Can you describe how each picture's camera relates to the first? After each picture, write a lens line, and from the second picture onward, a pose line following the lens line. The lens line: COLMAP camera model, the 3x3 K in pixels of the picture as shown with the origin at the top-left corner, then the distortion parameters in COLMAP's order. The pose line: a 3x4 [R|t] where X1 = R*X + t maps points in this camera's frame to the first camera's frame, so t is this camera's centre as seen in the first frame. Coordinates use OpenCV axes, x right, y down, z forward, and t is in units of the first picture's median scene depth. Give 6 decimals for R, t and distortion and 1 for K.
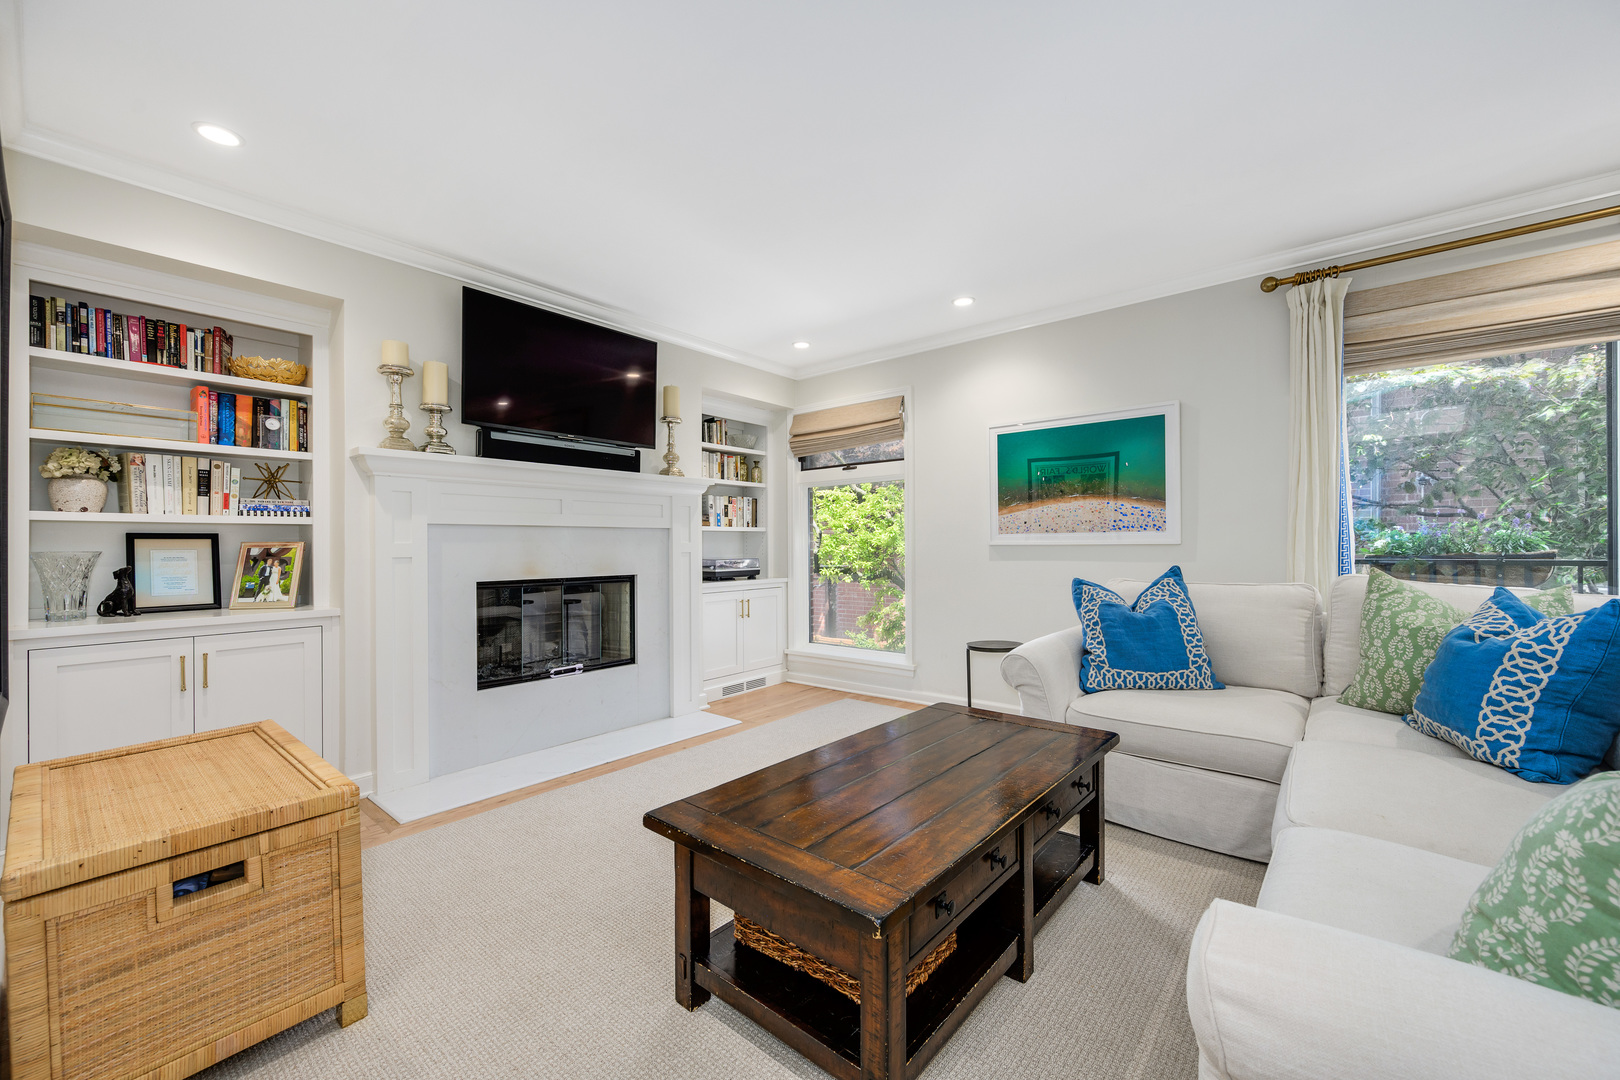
lens RADIAL K [[638.7, 0, 798.4], [0, 638.7, 540.4], [0, 0, 1]] dist [-0.006058, 0.000646]
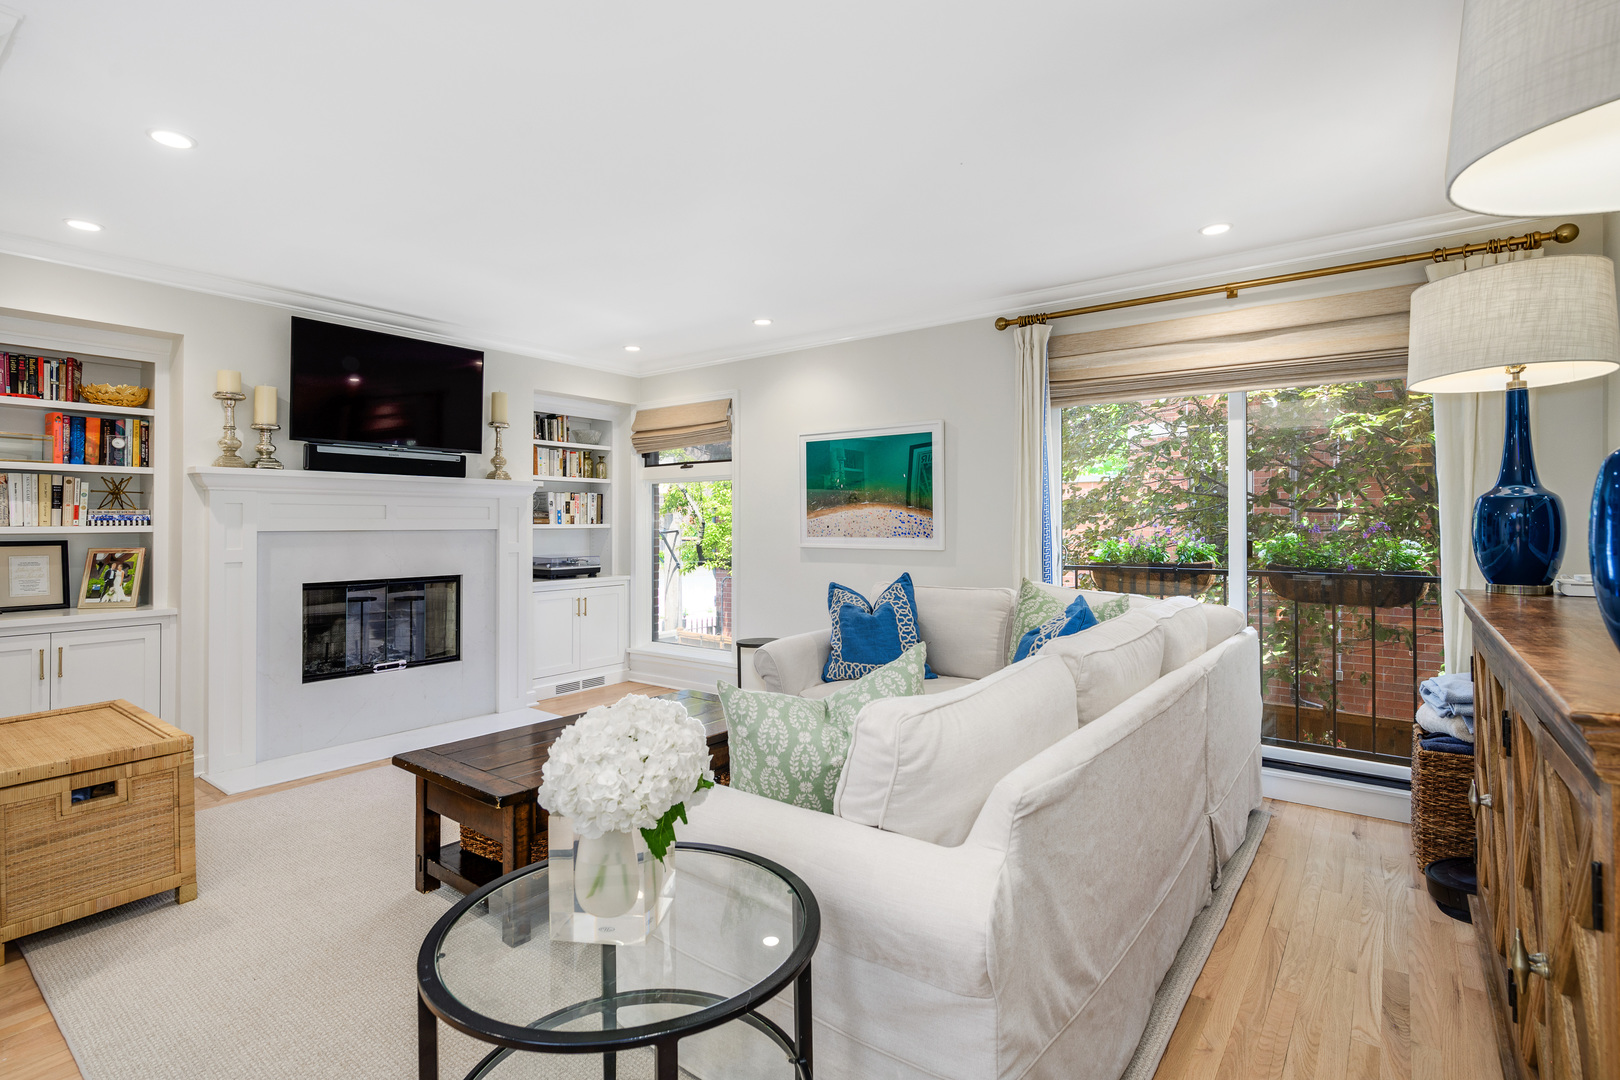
lens RADIAL K [[786.8, 0, 743.3], [0, 786.8, 506.4], [0, 0, 1]] dist [-0.001591, -0.001340]
pose [[0.999973, 0.002187, 0.006987, 0.267264], [-0.002082, 0.999883, -0.015129, -0.053461], [-0.007019, 0.015114, 0.999861, -0.392921]]
